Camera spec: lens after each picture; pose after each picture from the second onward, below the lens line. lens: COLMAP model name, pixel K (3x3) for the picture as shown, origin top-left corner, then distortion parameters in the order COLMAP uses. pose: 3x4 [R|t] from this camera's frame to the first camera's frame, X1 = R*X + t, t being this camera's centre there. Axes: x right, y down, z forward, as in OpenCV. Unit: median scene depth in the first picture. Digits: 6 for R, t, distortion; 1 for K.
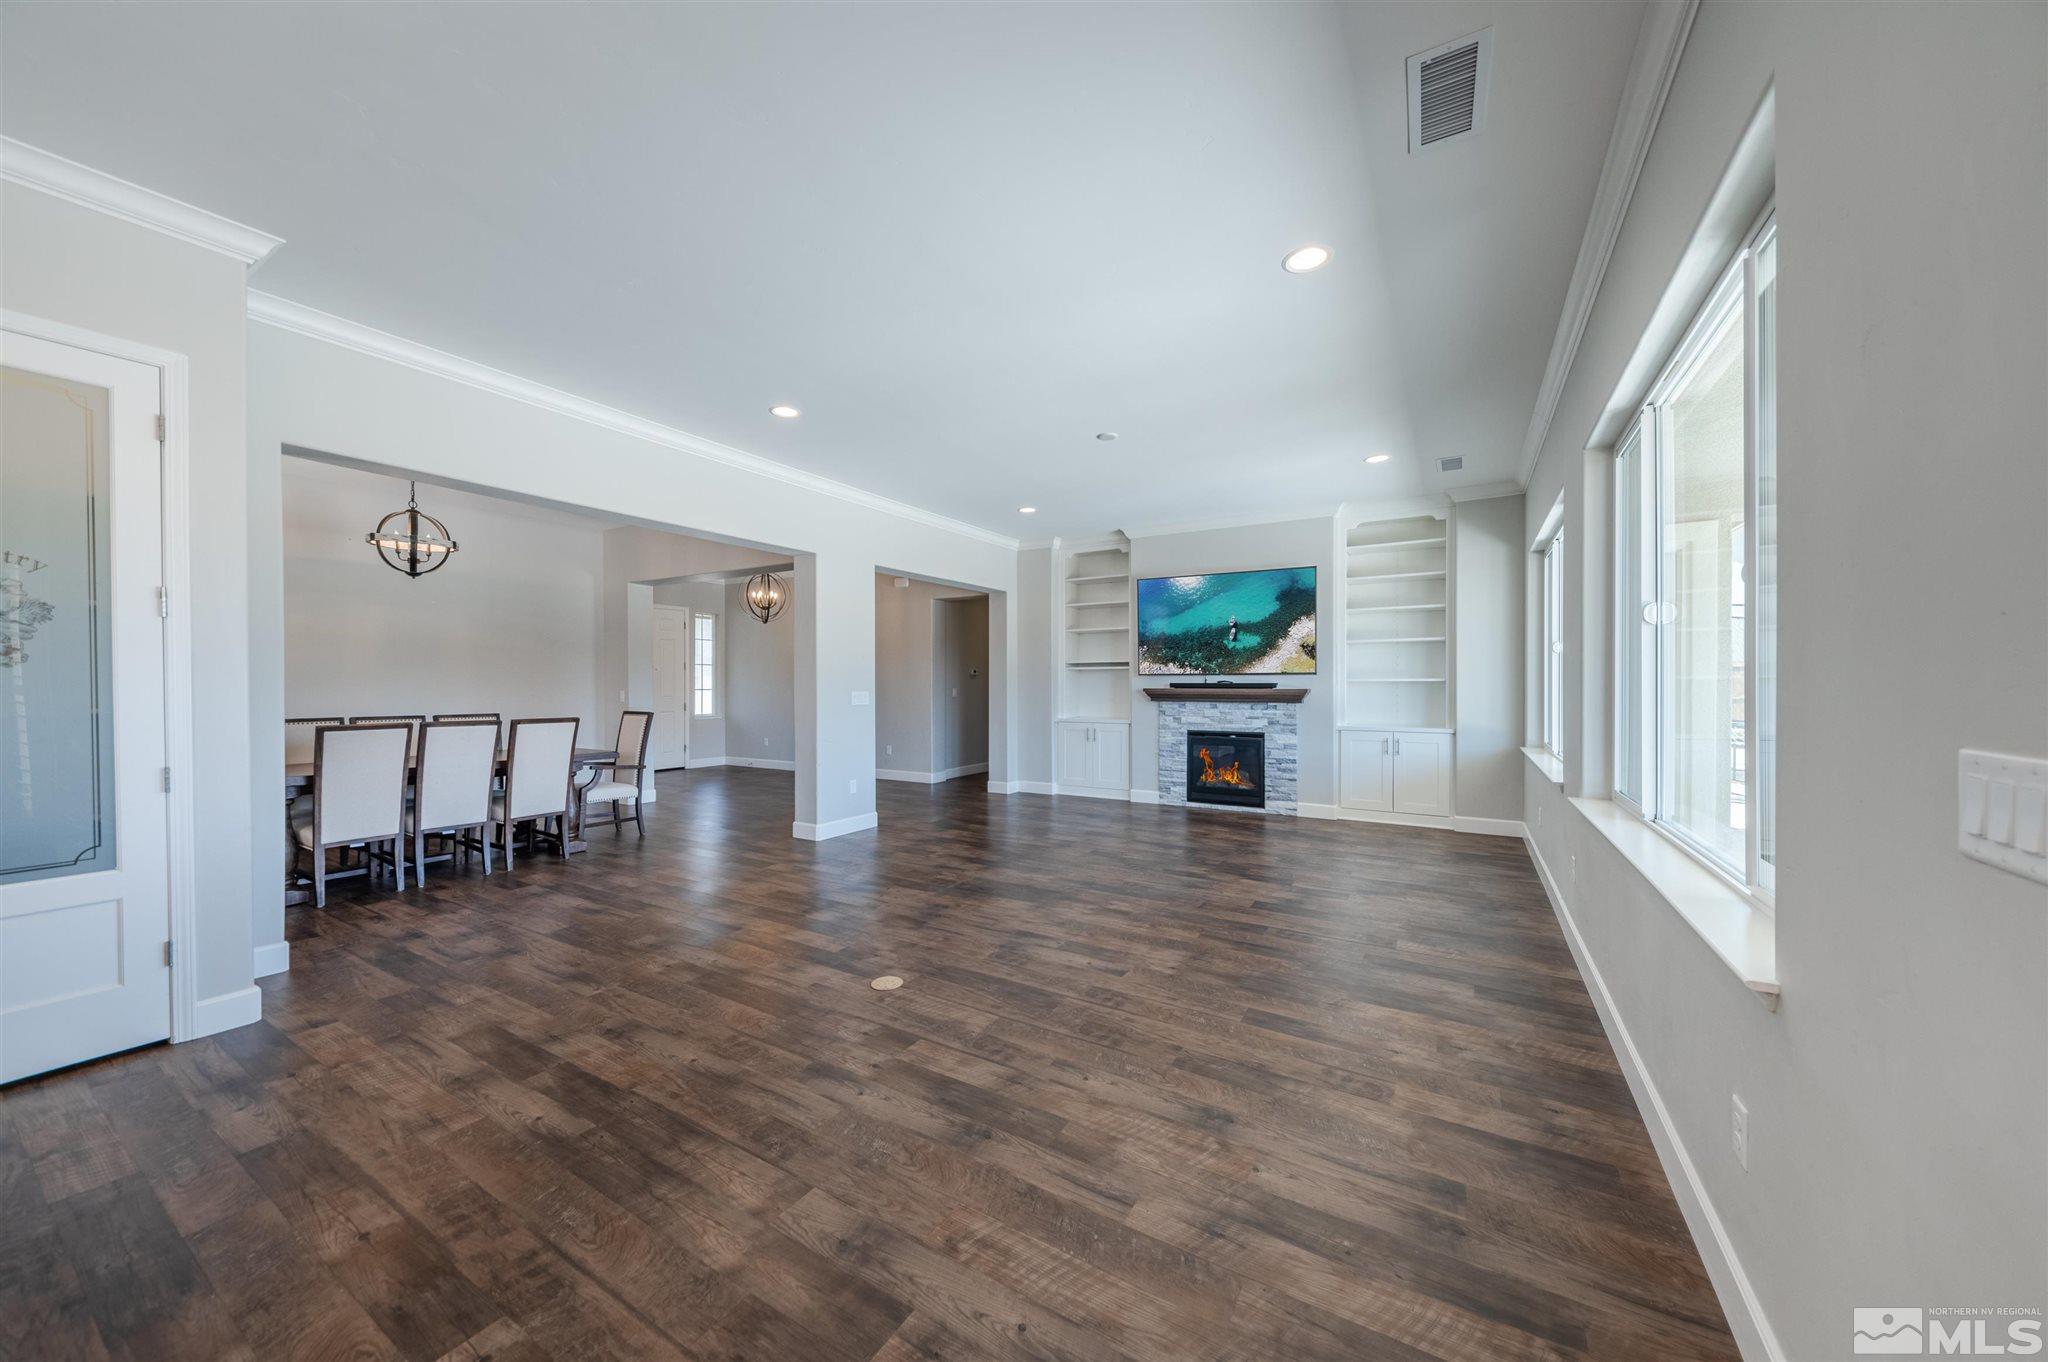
lens RADIAL K [[712.1, 0, 1028.3], [0, 712.1, 687.6], [0, 0, 1]] dist [0.010725, -0.004505]
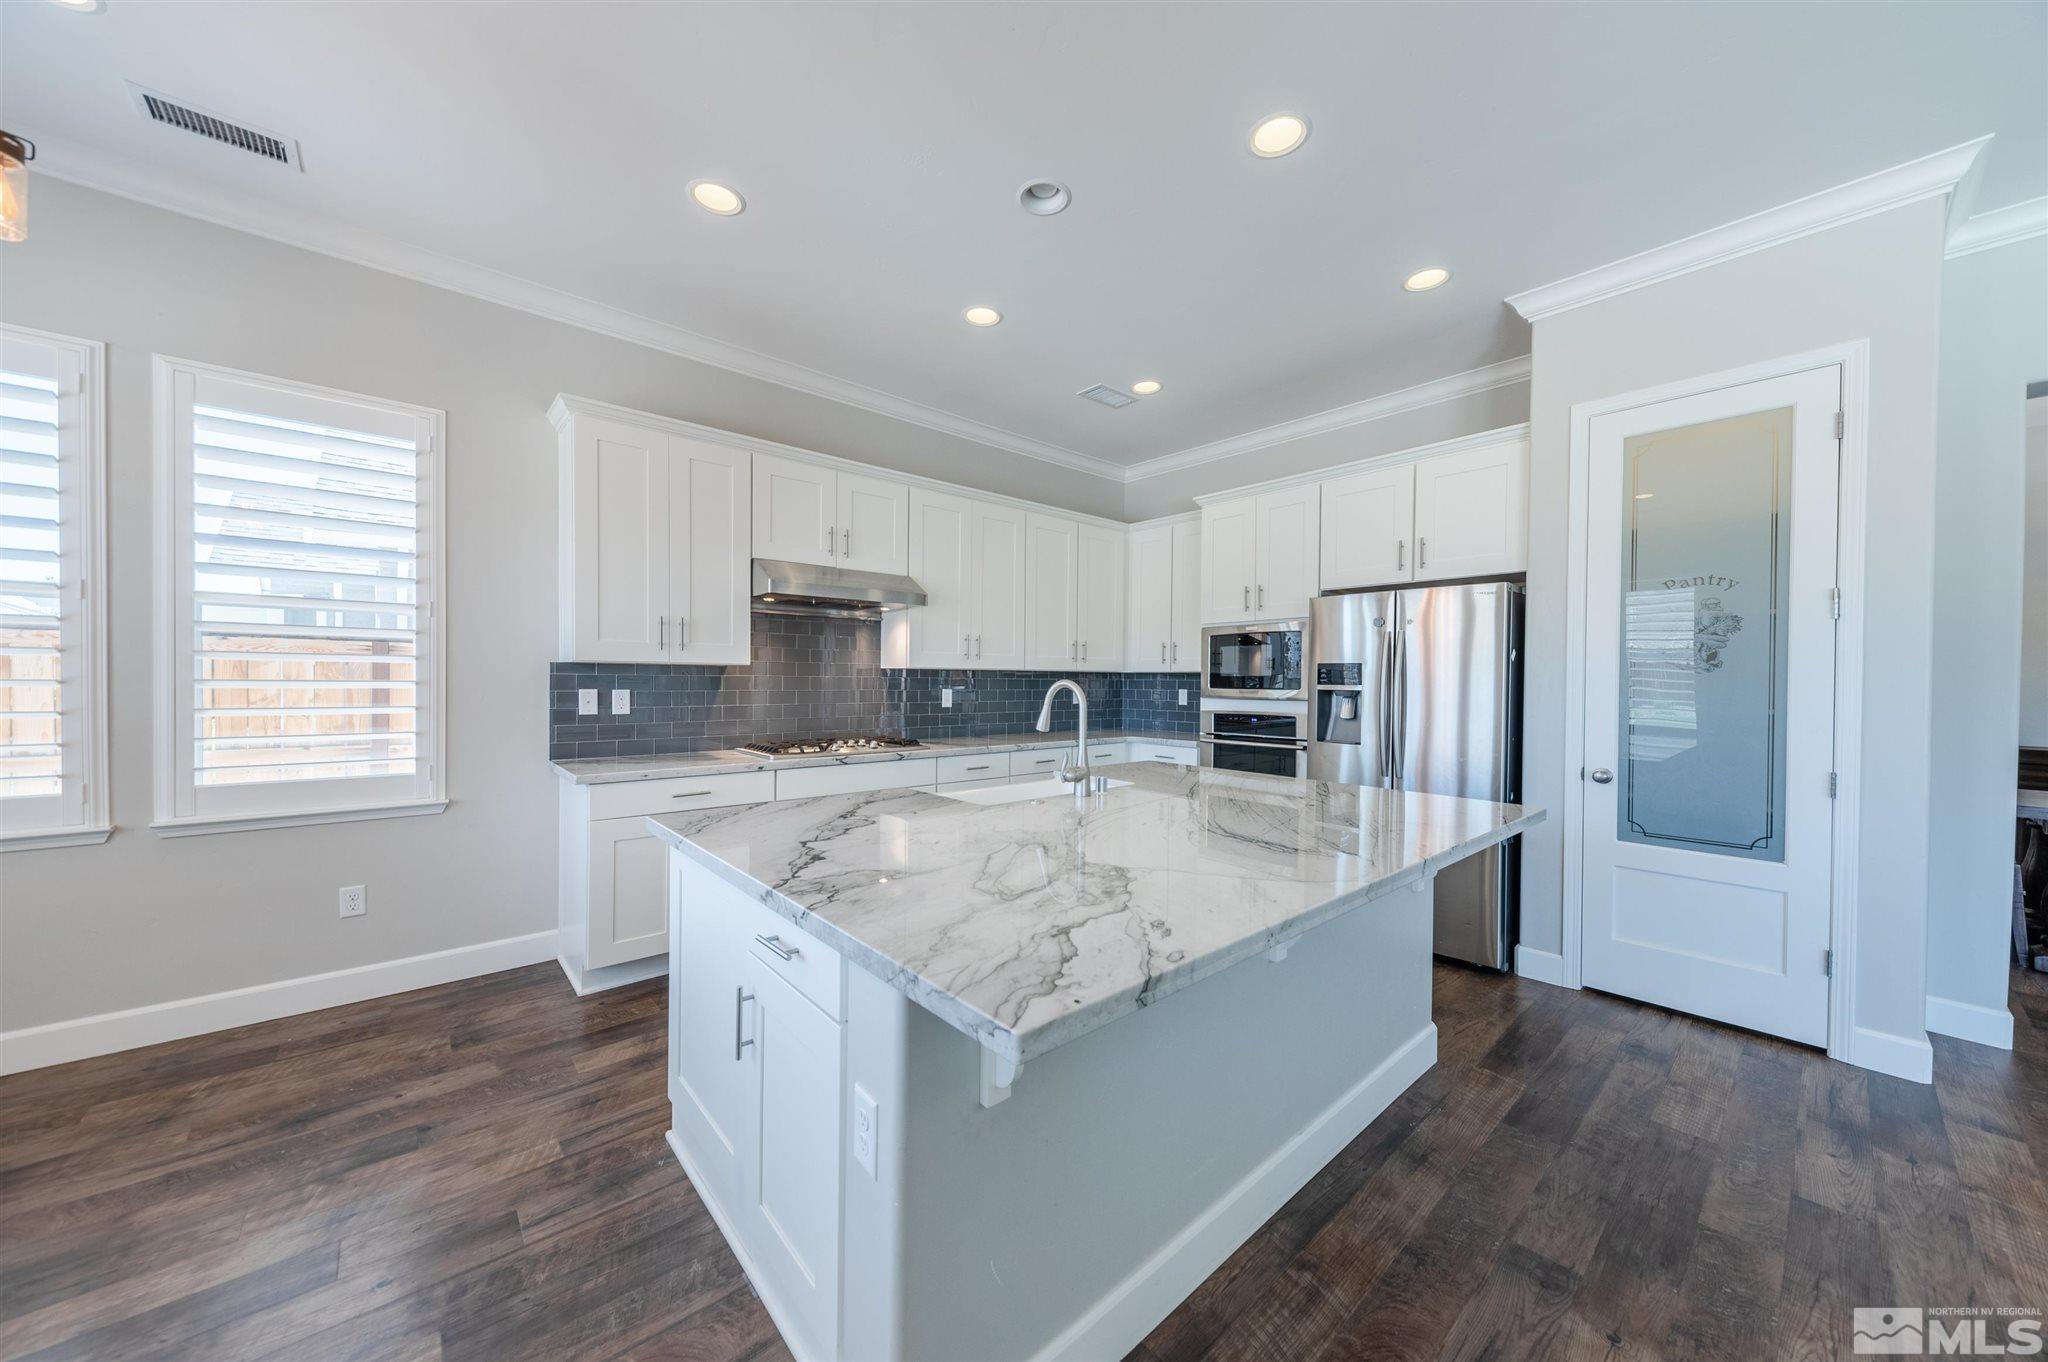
lens RADIAL K [[708.7, 0, 1028.4], [0, 708.7, 687.3], [0, 0, 1]] dist [0.012482, -0.004182]
pose [[-0.300212, 0.009474, -0.953825, 0.020891], [-0.014579, 0.999788, 0.014520, -0.001254], [0.953761, 0.018265, -0.300011, 0.091076]]
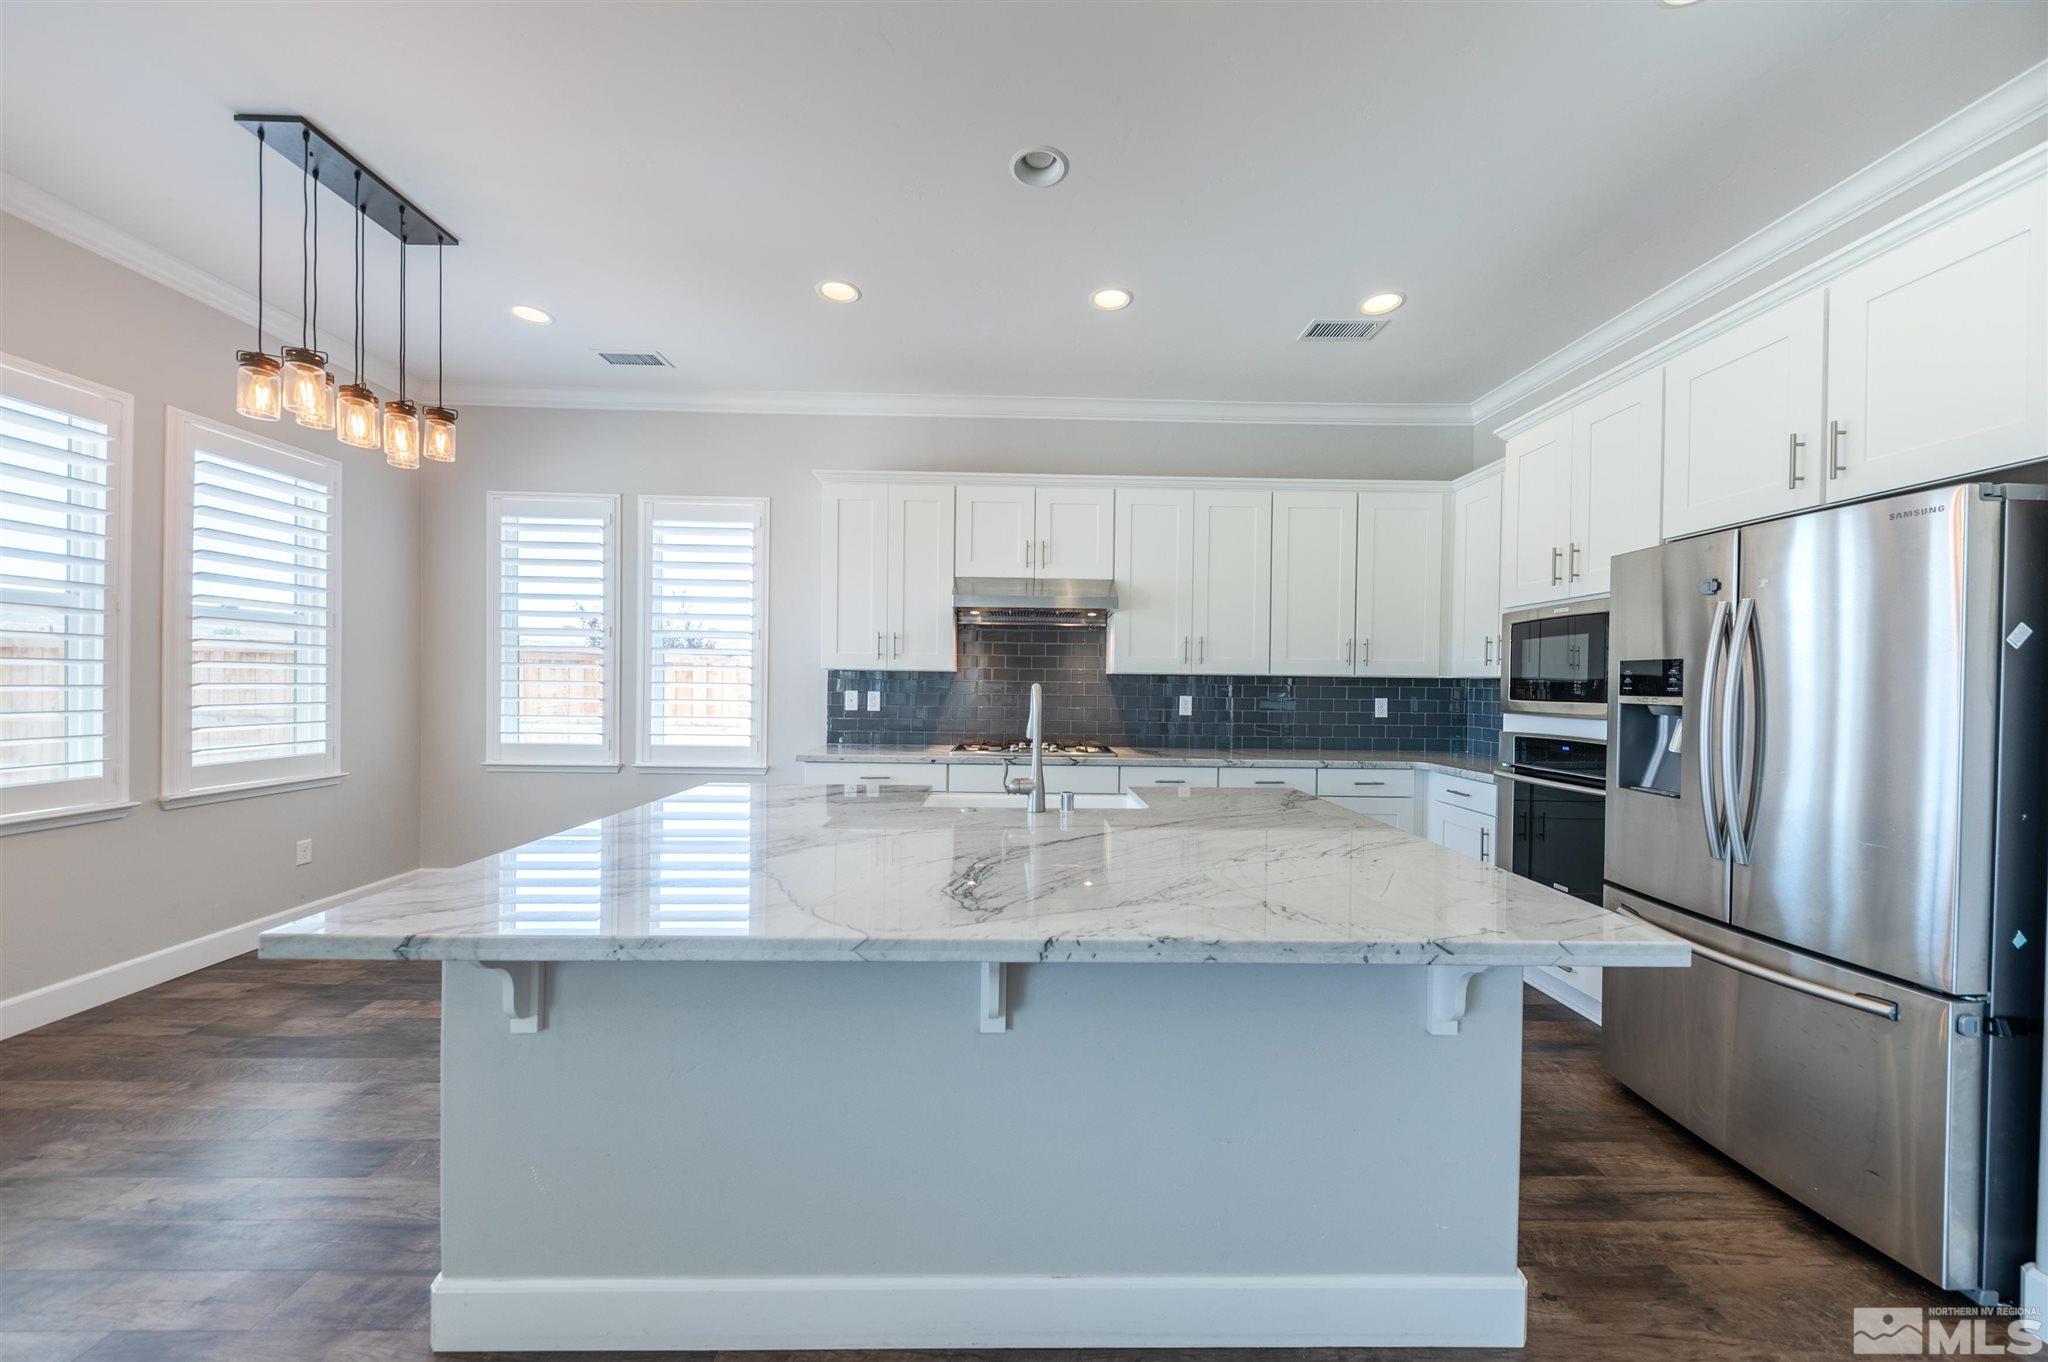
lens RADIAL K [[712.1, 0, 1028.3], [0, 712.1, 687.6], [0, 0, 1]] dist [0.010725, -0.004505]
pose [[-0.846154, -0.006883, -0.532894, -0.147775], [-0.016375, 0.999780, 0.013088, -0.002084], [0.532686, 0.019801, -0.846081, 0.277559]]
